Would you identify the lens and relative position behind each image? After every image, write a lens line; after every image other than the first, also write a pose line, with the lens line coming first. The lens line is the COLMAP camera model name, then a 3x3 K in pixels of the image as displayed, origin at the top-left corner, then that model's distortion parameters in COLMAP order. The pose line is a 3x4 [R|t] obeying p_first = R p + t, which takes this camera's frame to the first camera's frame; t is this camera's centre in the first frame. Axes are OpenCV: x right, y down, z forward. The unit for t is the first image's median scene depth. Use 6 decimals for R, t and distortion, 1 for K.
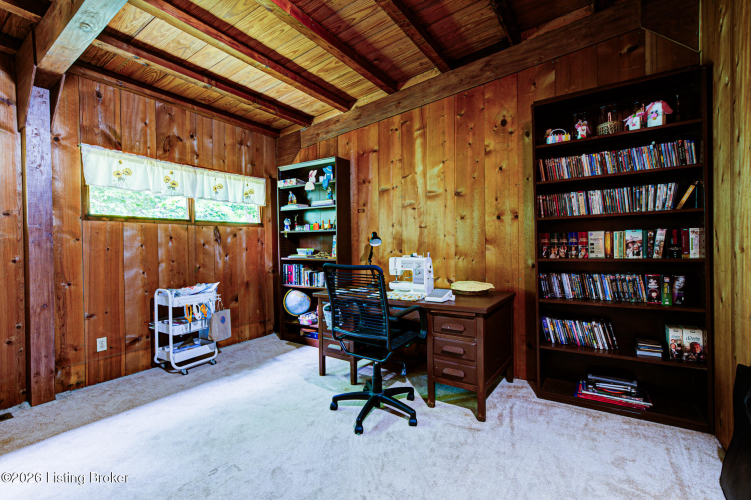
lens RADIAL K [[336.7, 0, 374.7], [0, 336.7, 248.4], [0, 0, 1]] dist [-0.000437, -0.000051]
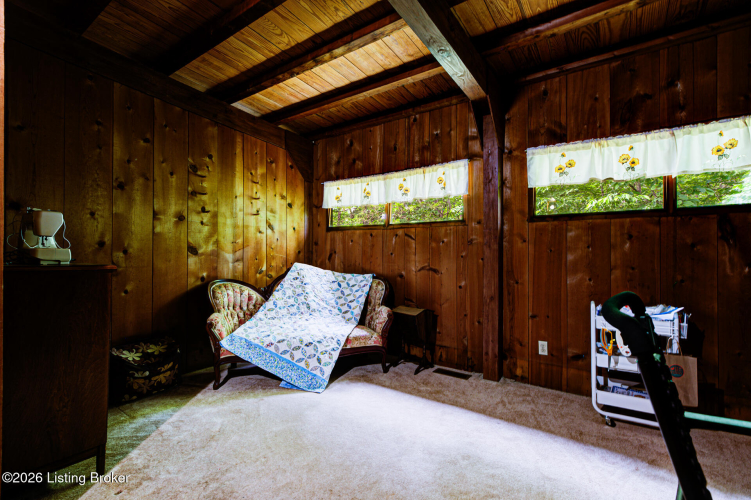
lens RADIAL K [[336.7, 0, 371.1], [0, 336.7, 251.2], [0, 0, 1]] dist [-0.000437, -0.000051]
pose [[-0.029685, 0.008286, -0.999525, 0.192745], [-0.013387, 0.999873, 0.008687, 0.002464], [0.999470, 0.013638, -0.029570, 0.571867]]
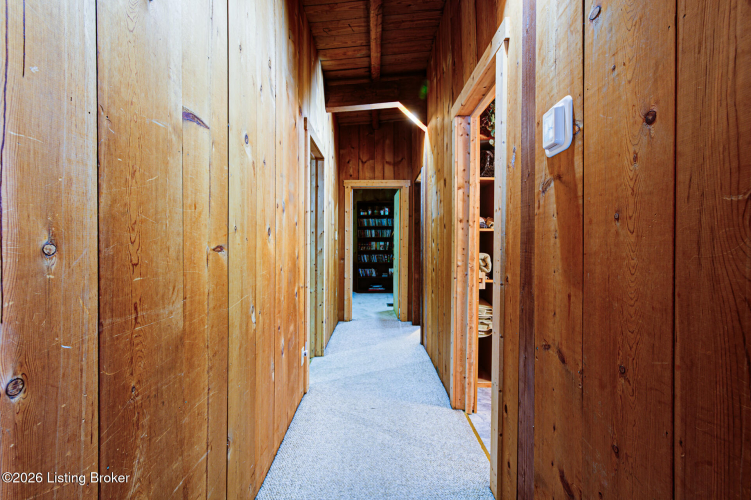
lens RADIAL K [[336.7, 0, 375.6], [0, 336.7, 247.9], [0, 0, 1]] dist [-0.000437, -0.000051]
pose [[0.829862, 0.014502, 0.557781, -0.582119], [-0.010733, 0.999892, -0.010028, 0.021201], [-0.557866, 0.002335, 0.829928, -0.877896]]
